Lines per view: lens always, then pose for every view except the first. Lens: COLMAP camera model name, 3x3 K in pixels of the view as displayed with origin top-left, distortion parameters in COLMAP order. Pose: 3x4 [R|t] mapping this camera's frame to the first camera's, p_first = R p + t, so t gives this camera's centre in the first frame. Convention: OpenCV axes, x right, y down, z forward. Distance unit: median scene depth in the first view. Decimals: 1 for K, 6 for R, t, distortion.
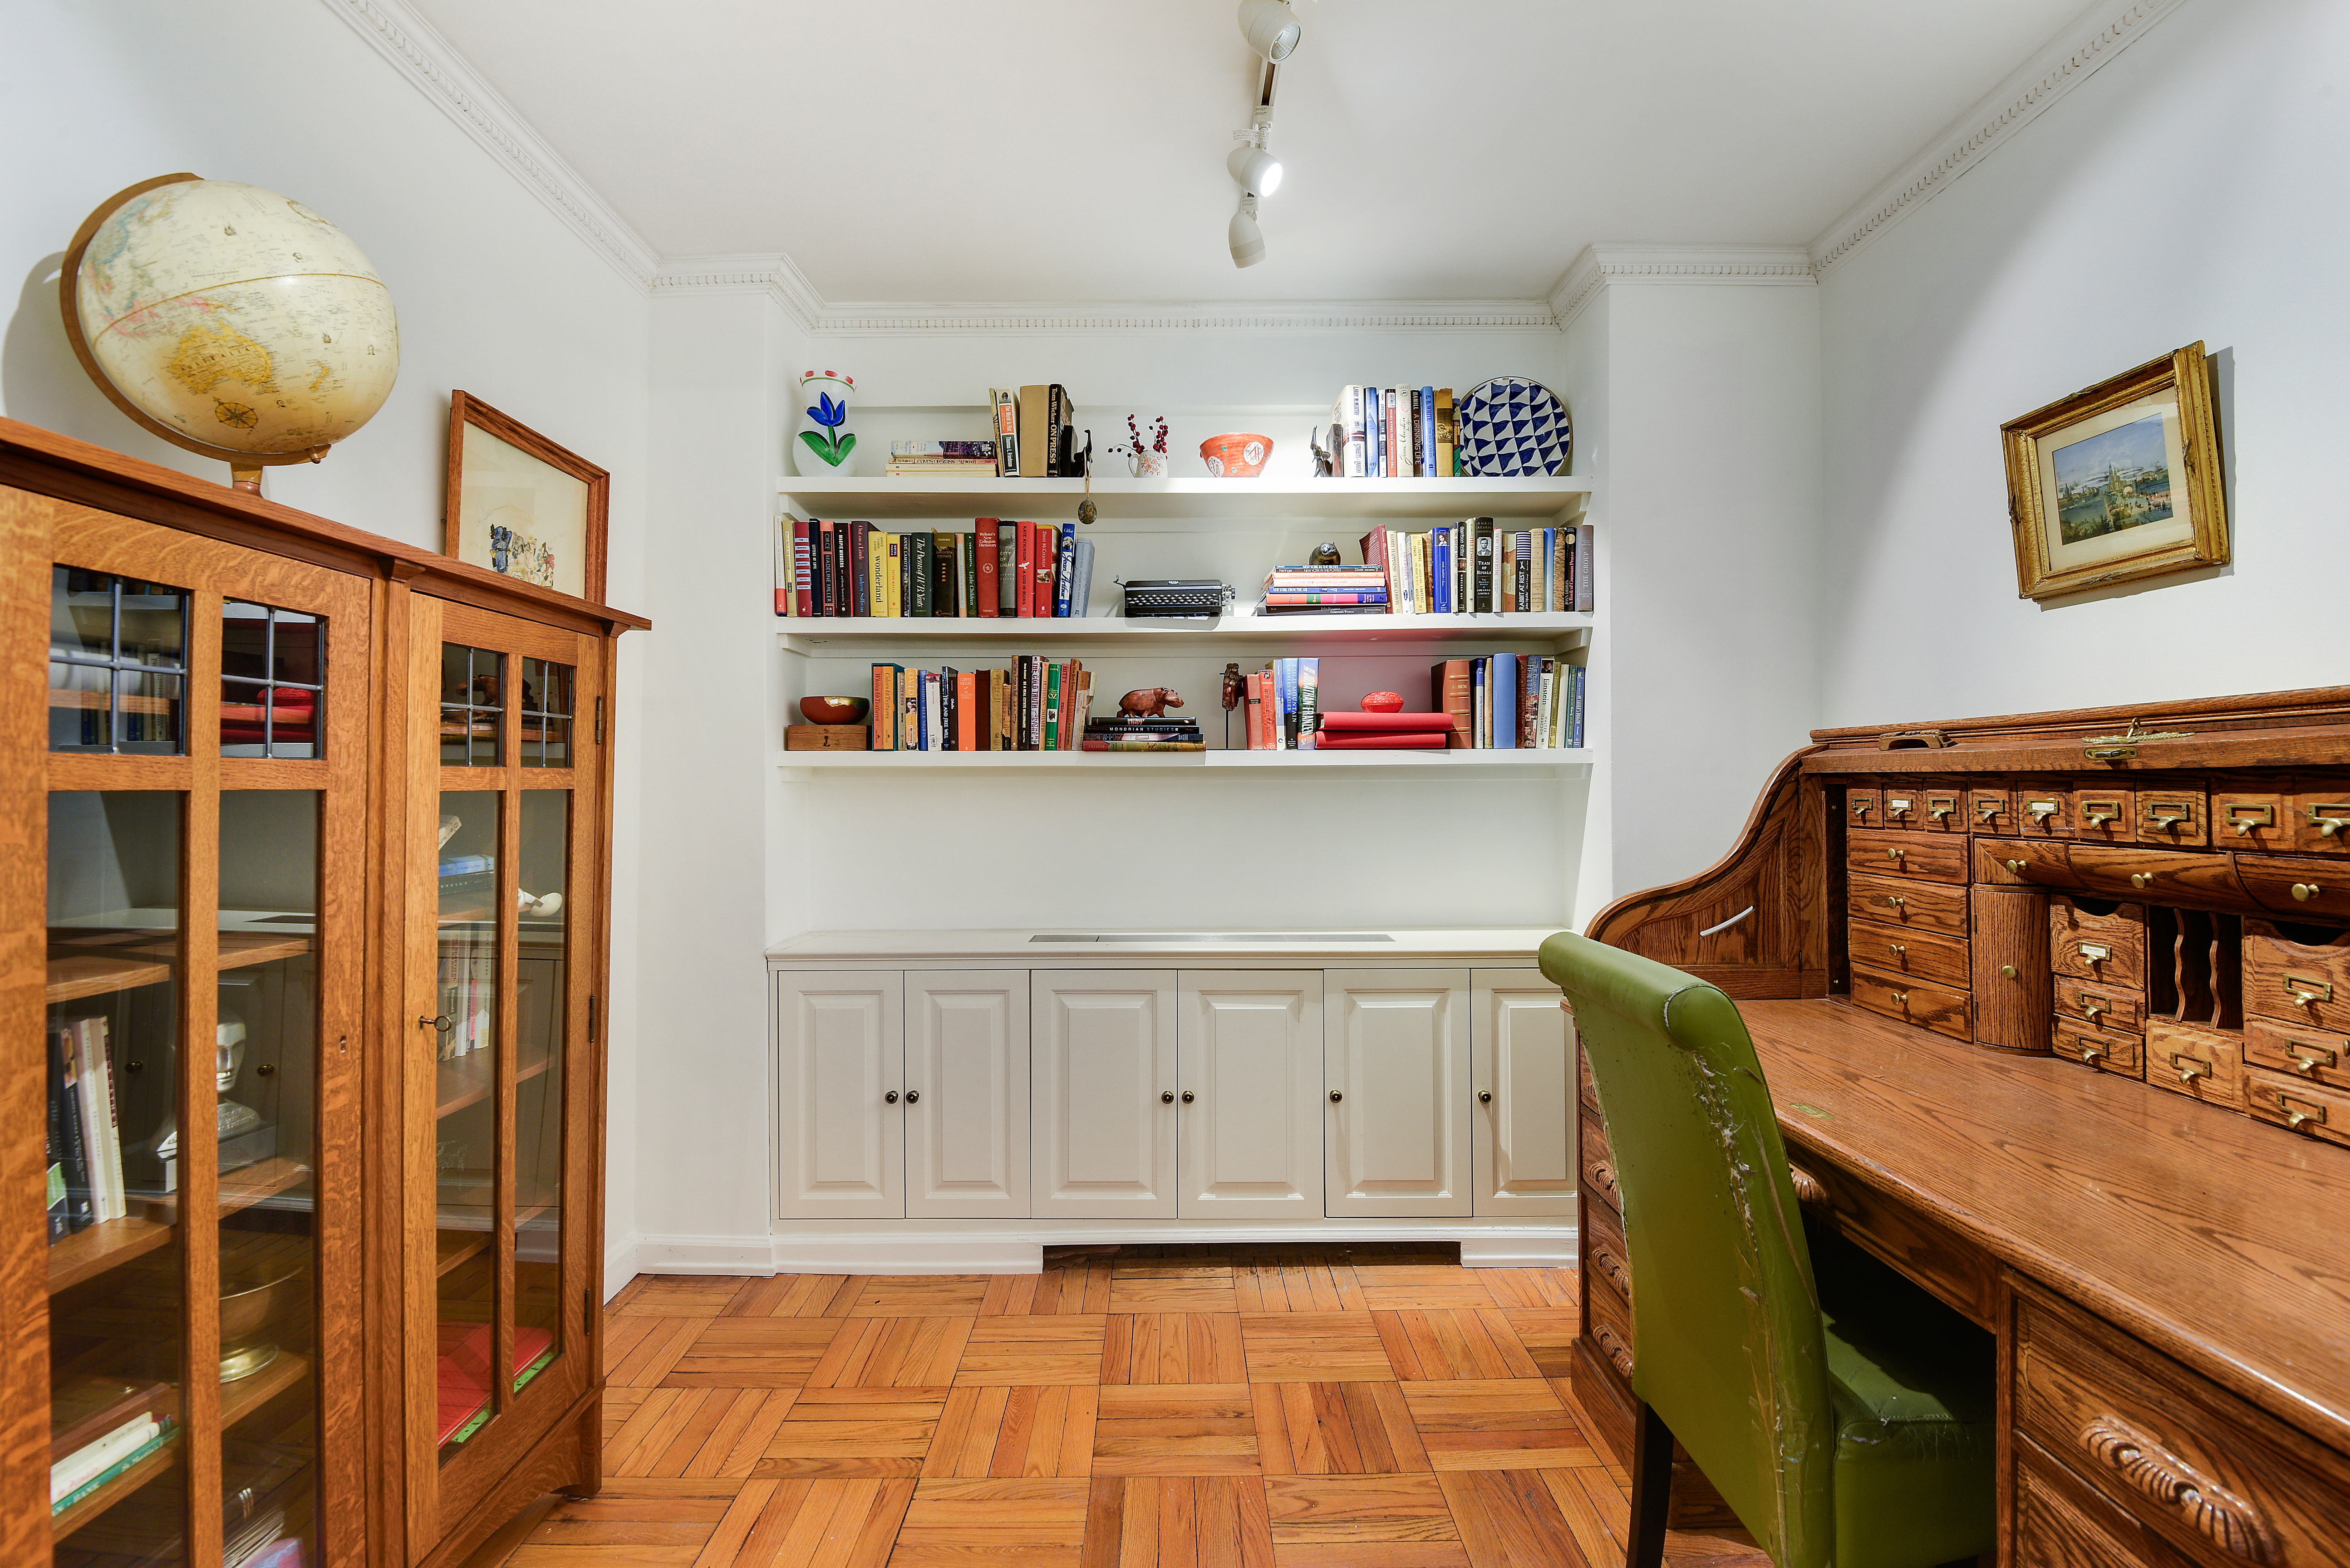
lens RADIAL K [[1098.9, 0, 1223.9], [0, 1098.9, 828.3], [0, 0, 1]] dist [-0.016396, -0.004282]
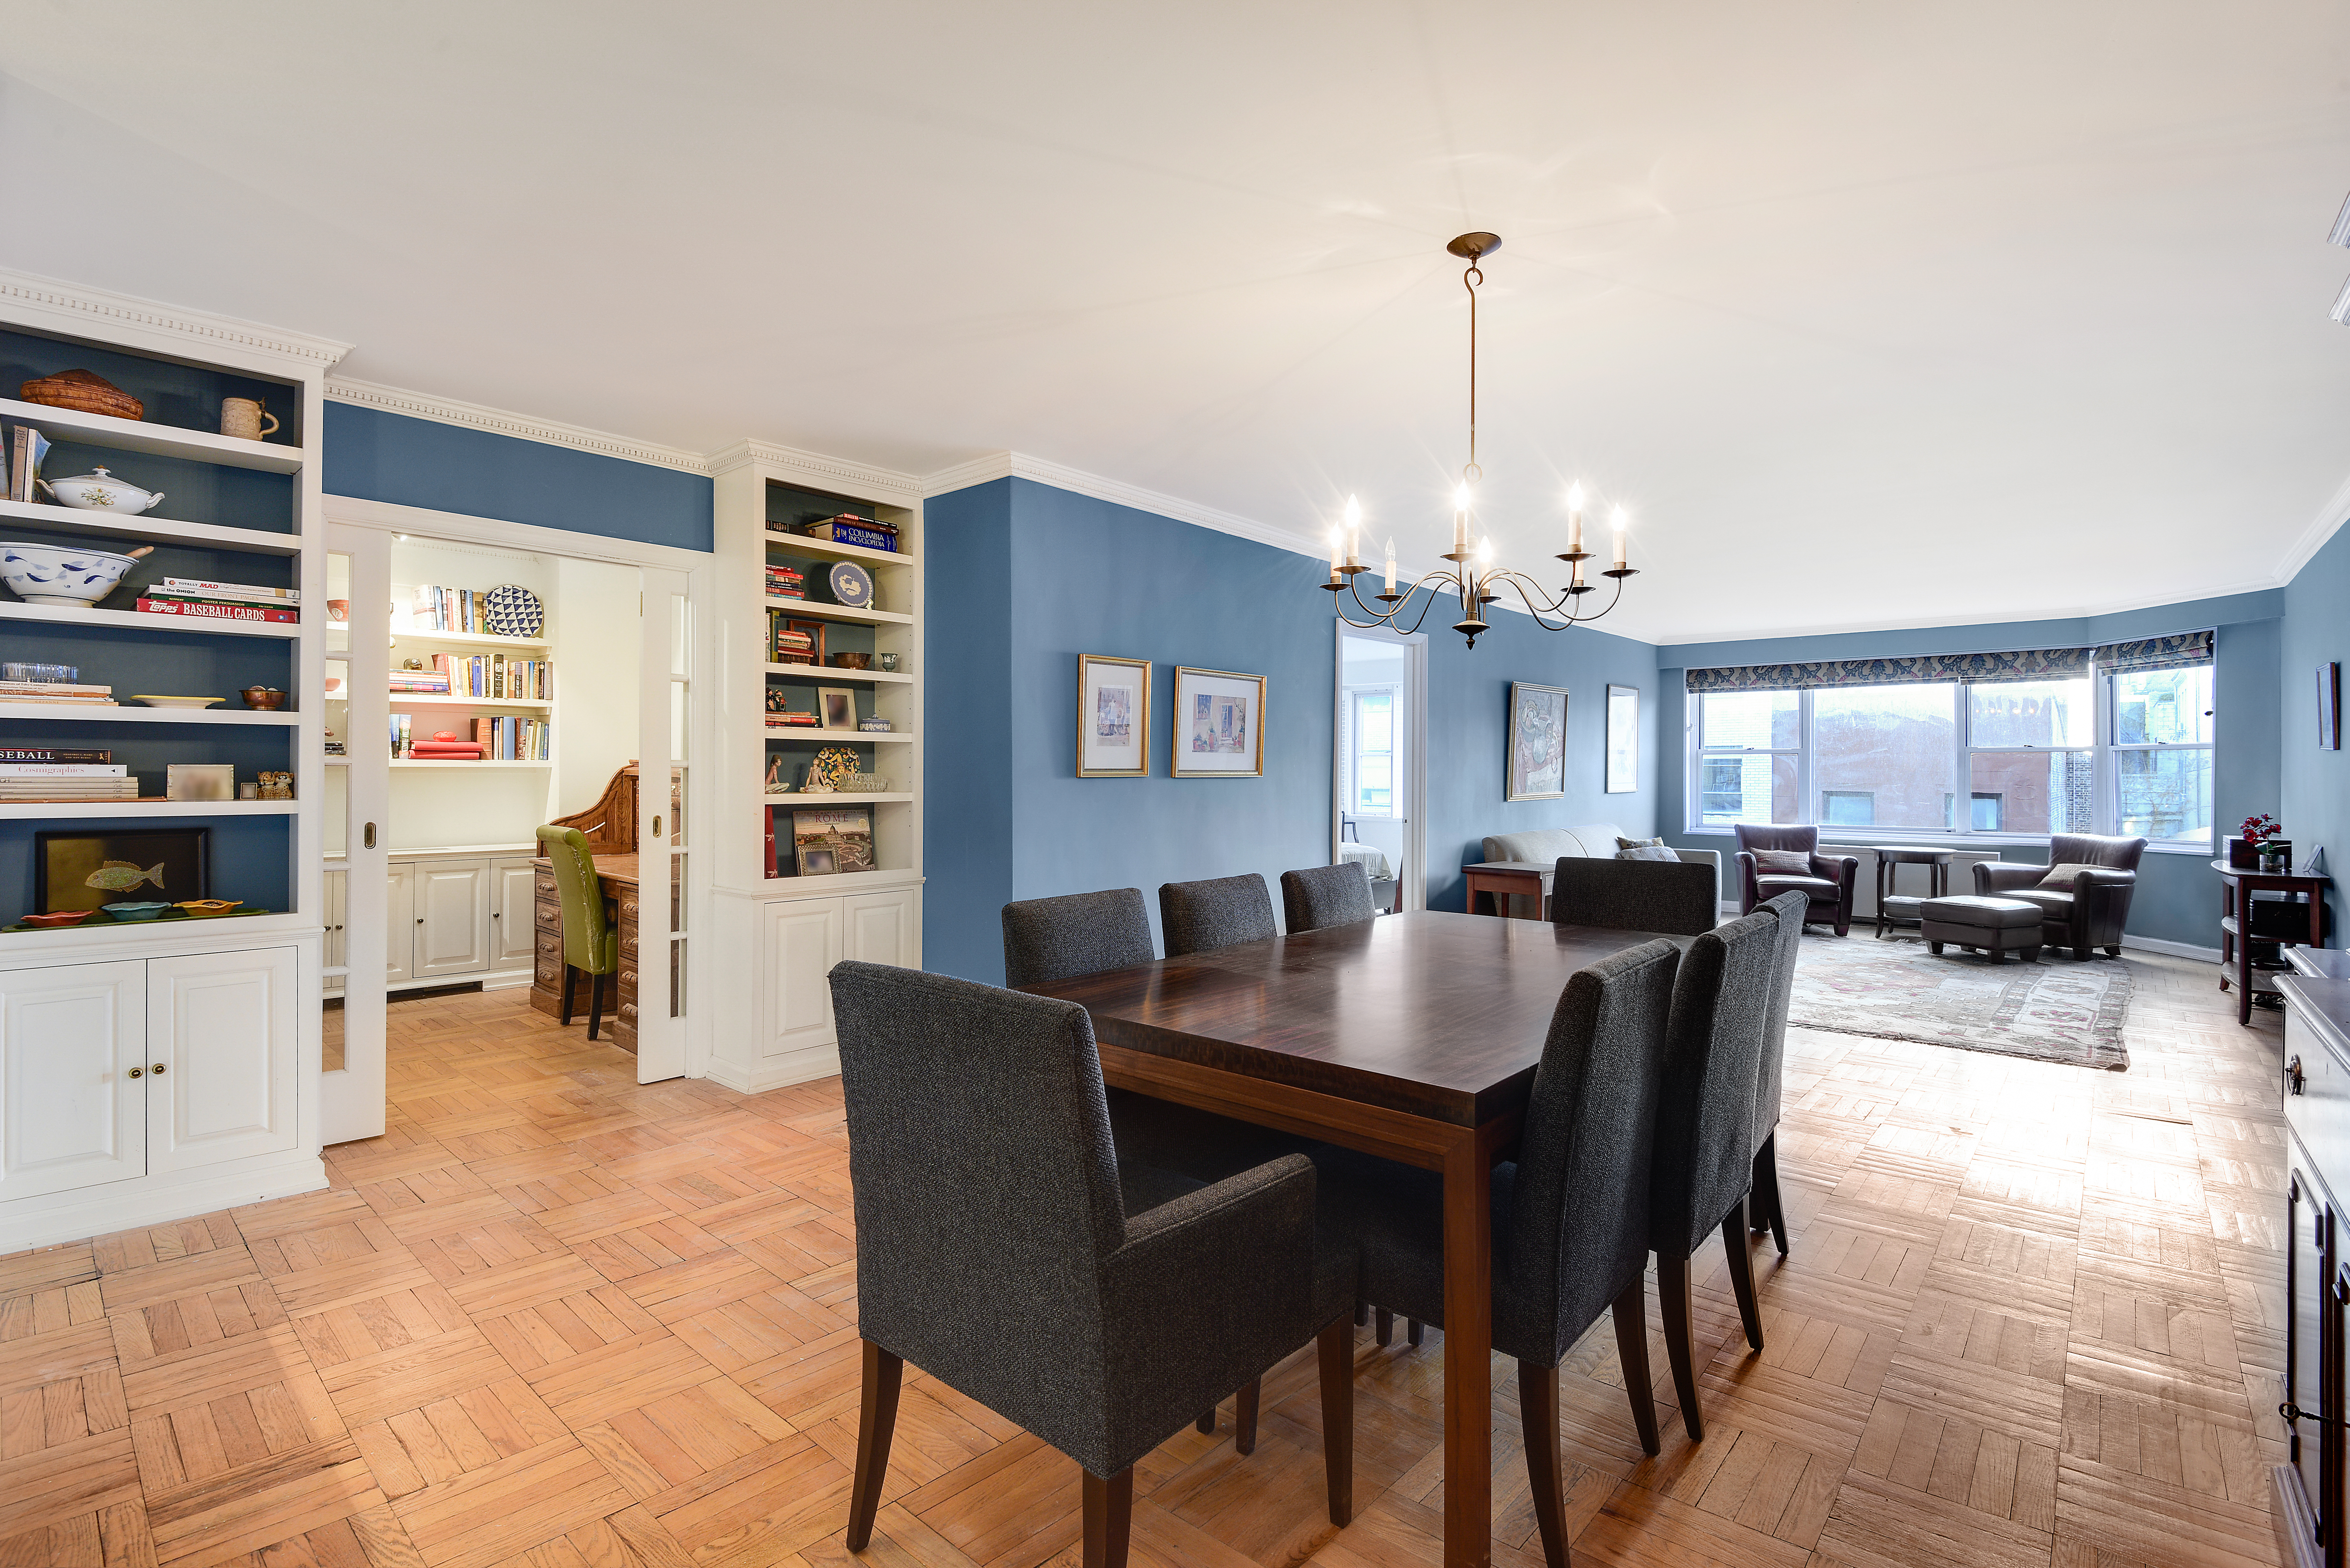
lens RADIAL K [[1098.9, 0, 1175.0], [0, 1098.9, 767.8], [0, 0, 1]] dist [-0.016396, -0.004282]
pose [[0.710333, 0.012414, 0.703757, -0.330756], [0.008516, 0.999620, -0.026227, 0.011902], [-0.703815, 0.024623, 0.709957, -1.472311]]
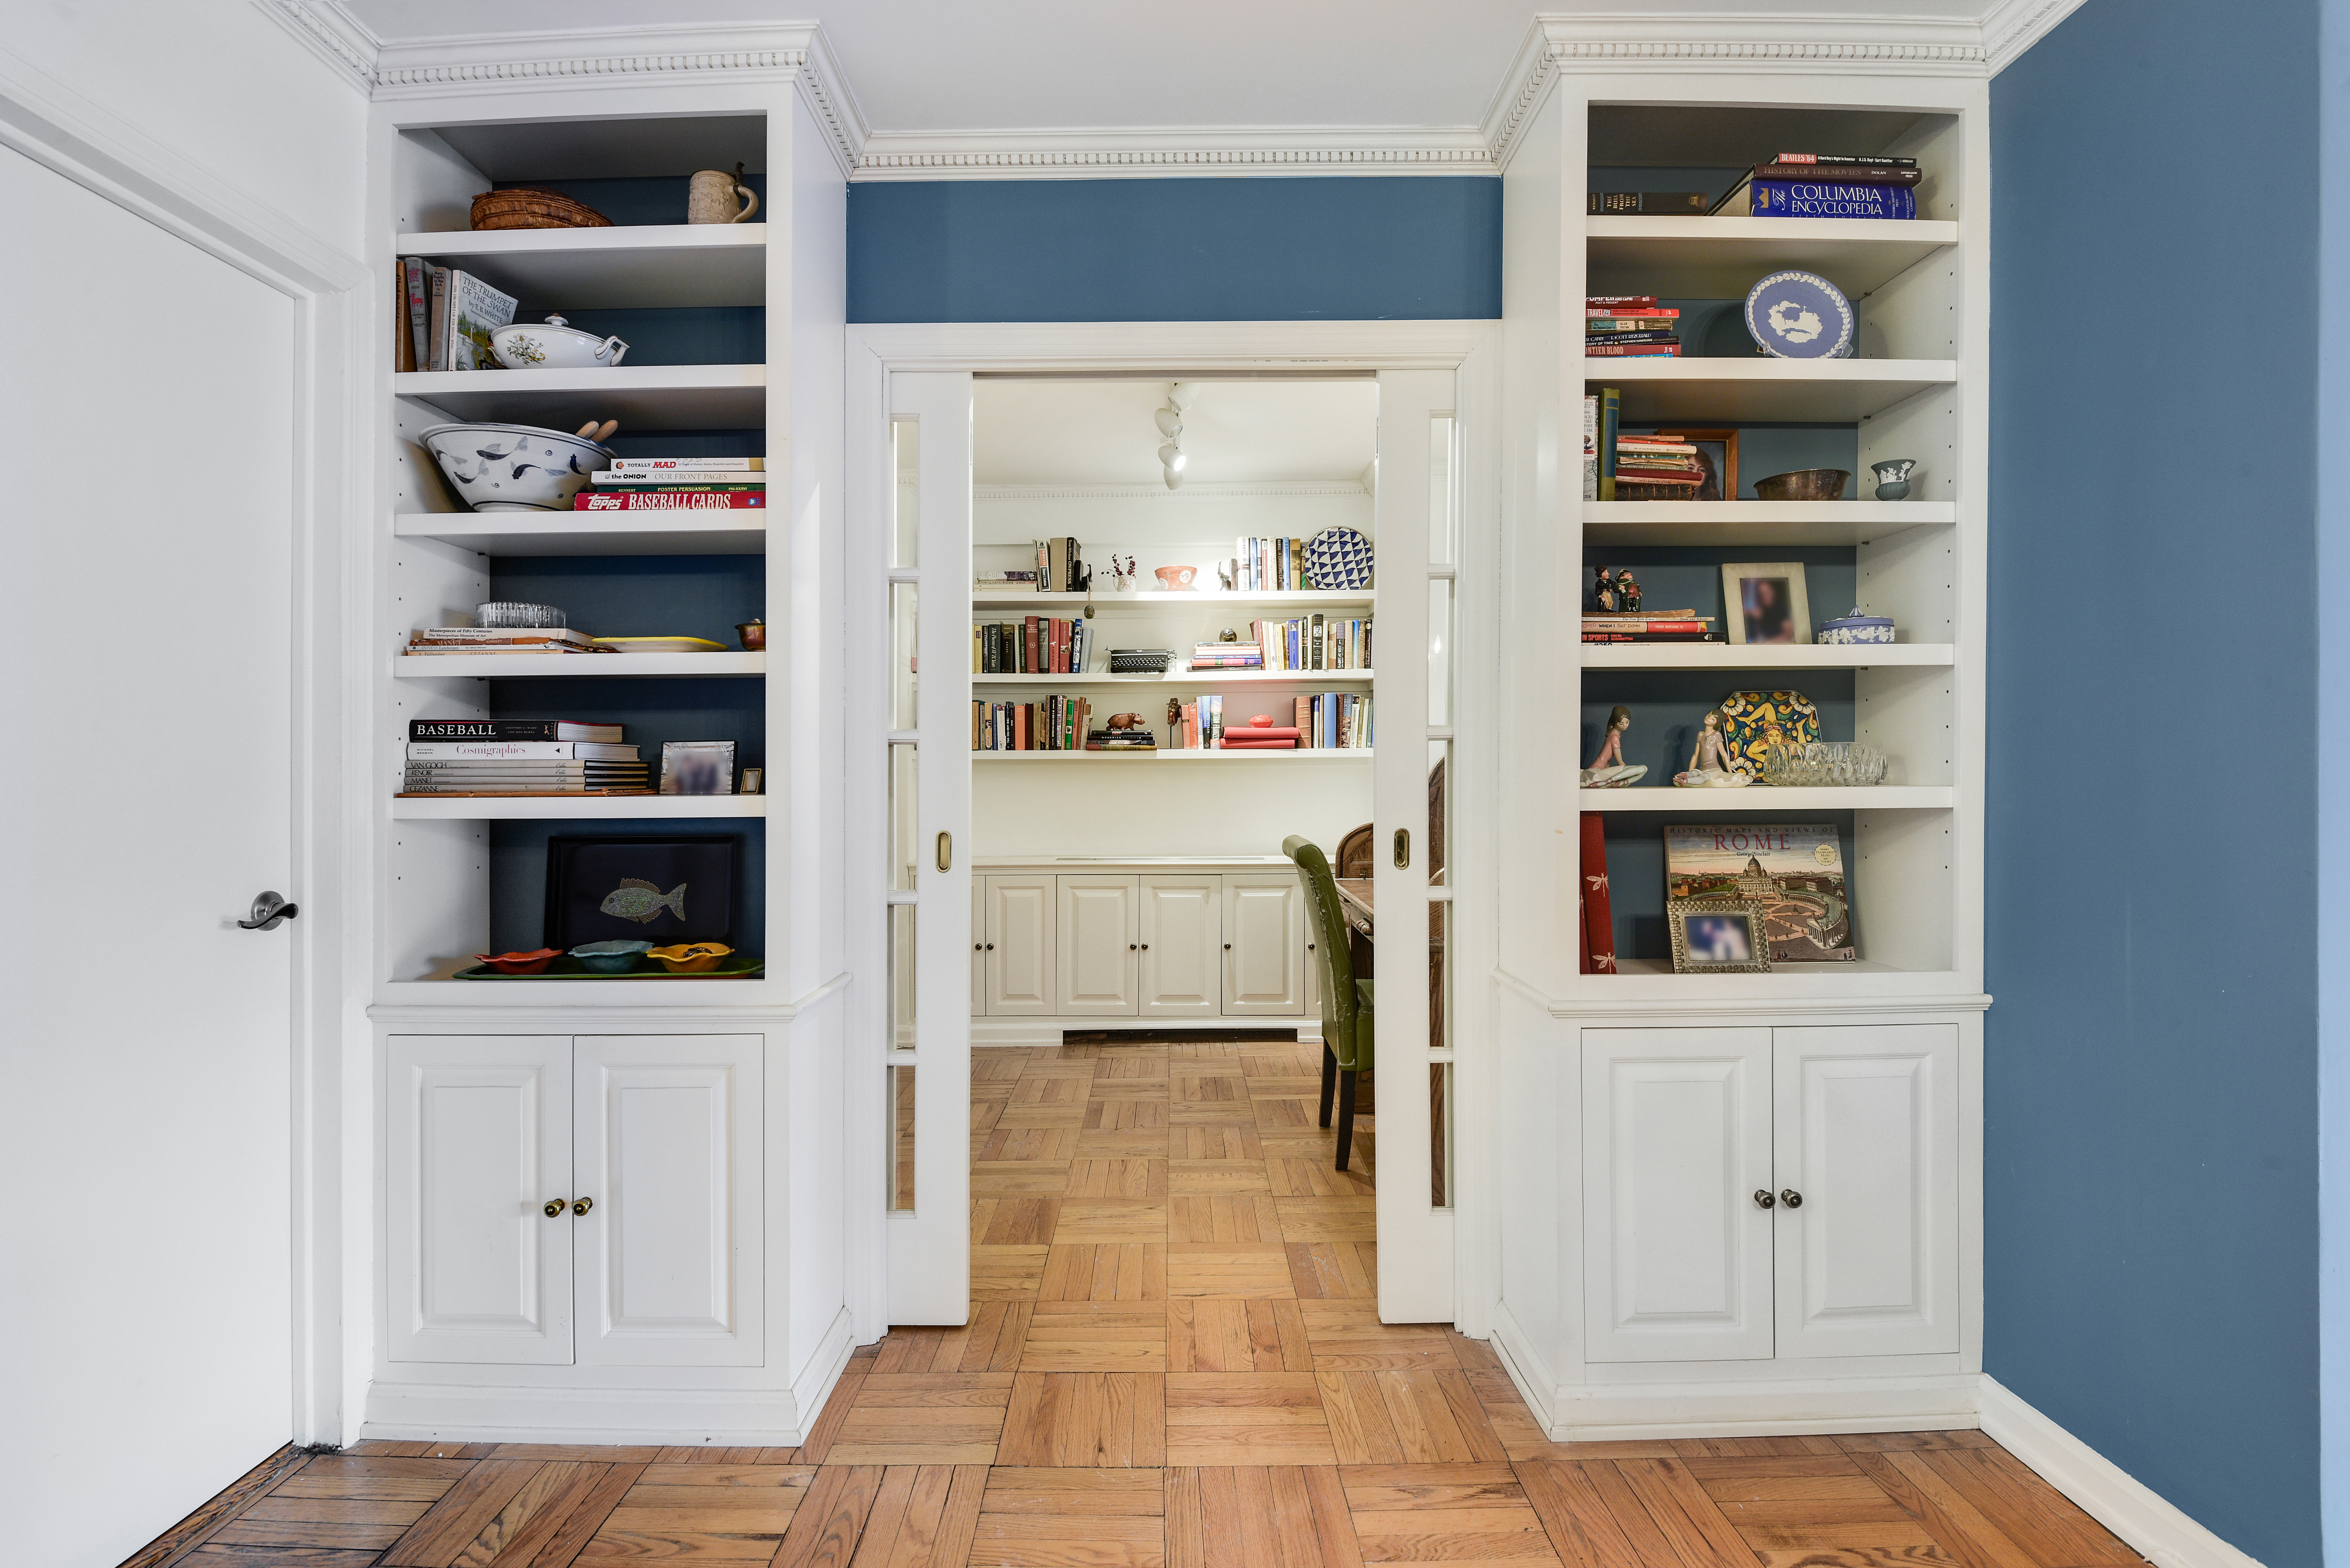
lens RADIAL K [[1098.9, 0, 1159.3], [0, 1098.9, 792.3], [0, 0, 1]] dist [-0.016396, -0.004282]
pose [[0.997801, -0.000385, -0.066281, 0.101395], [-0.000245, 0.999955, -0.009508, 0.012491], [0.066281, 0.009504, 0.997756, -0.723173]]
